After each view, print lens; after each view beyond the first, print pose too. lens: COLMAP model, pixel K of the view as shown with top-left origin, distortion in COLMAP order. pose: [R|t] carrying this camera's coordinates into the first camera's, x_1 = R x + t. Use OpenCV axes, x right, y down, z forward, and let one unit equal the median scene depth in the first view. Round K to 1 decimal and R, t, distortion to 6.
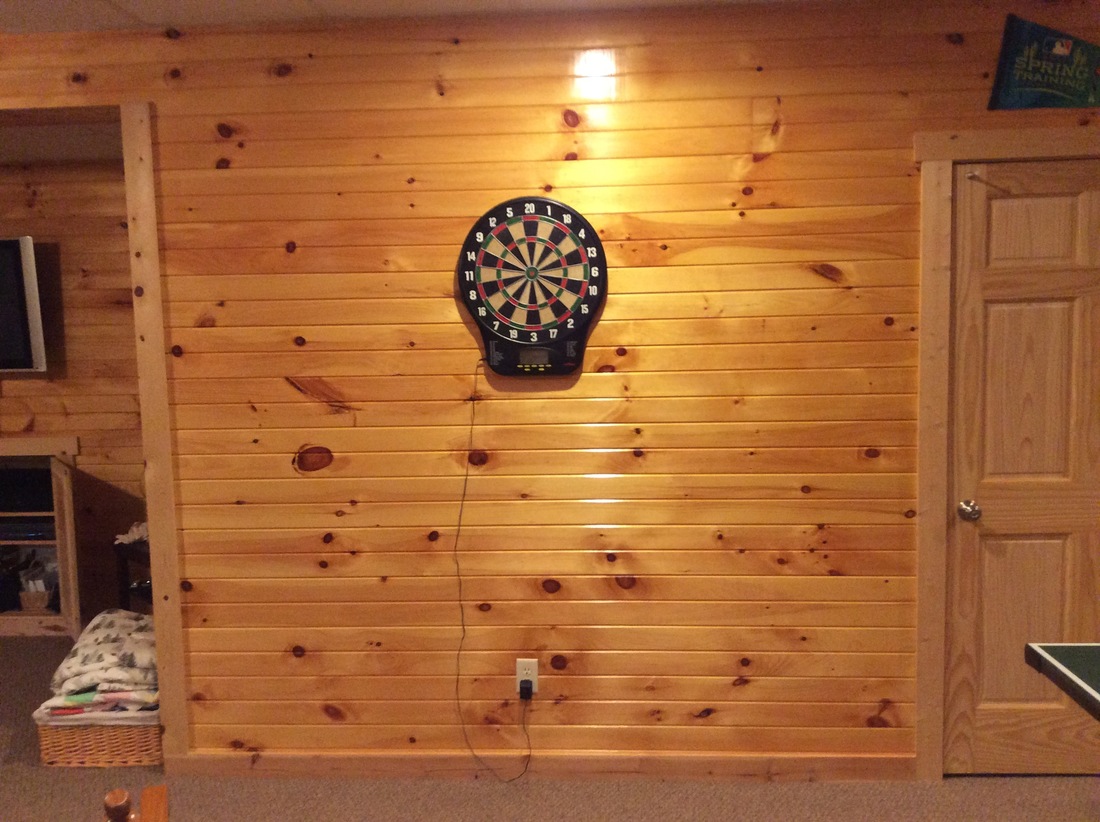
lens RADIAL K [[990.5, 0, 550.0], [0, 990.5, 411.0], [0, 0, 1]] dist [0.130670, -0.241877]
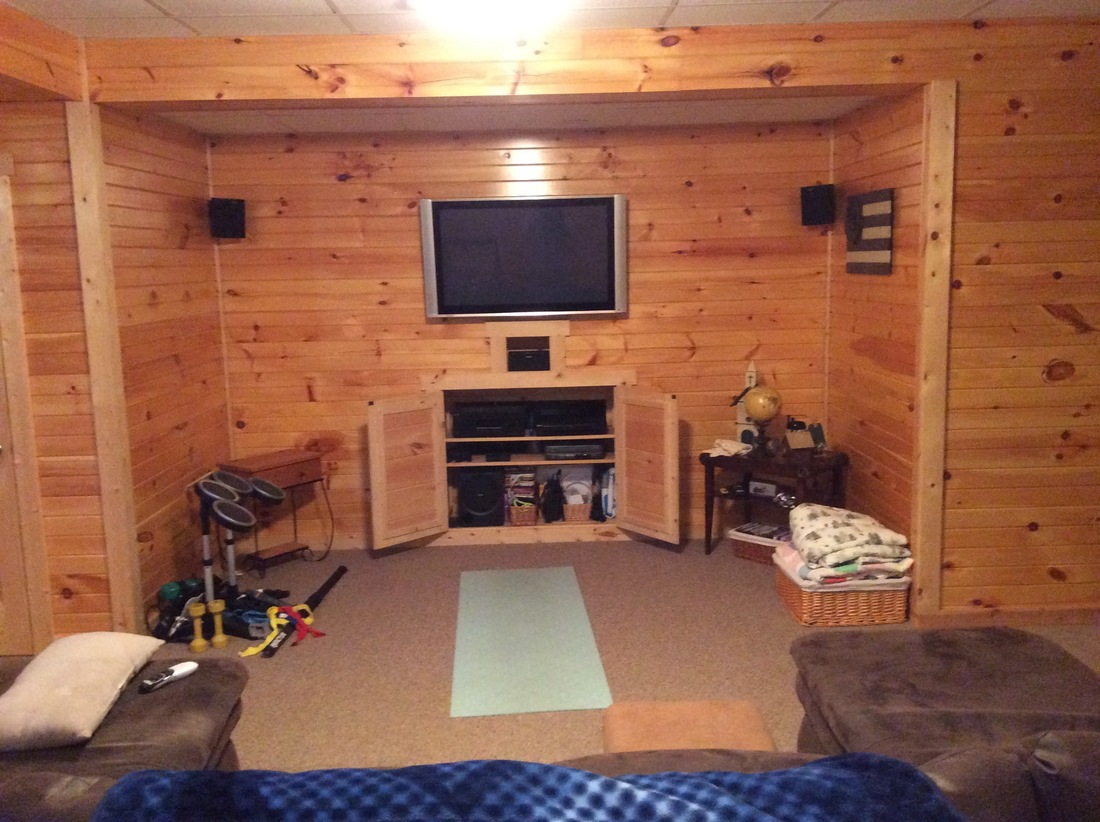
lens RADIAL K [[990.5, 0, 550.0], [0, 990.5, 411.0], [0, 0, 1]] dist [0.130670, -0.241877]
pose [[0.996476, -0.016313, 0.082275, -0.963887], [0.012951, 0.999065, 0.041237, 0.037561], [-0.082871, -0.040026, 0.995756, -0.192471]]
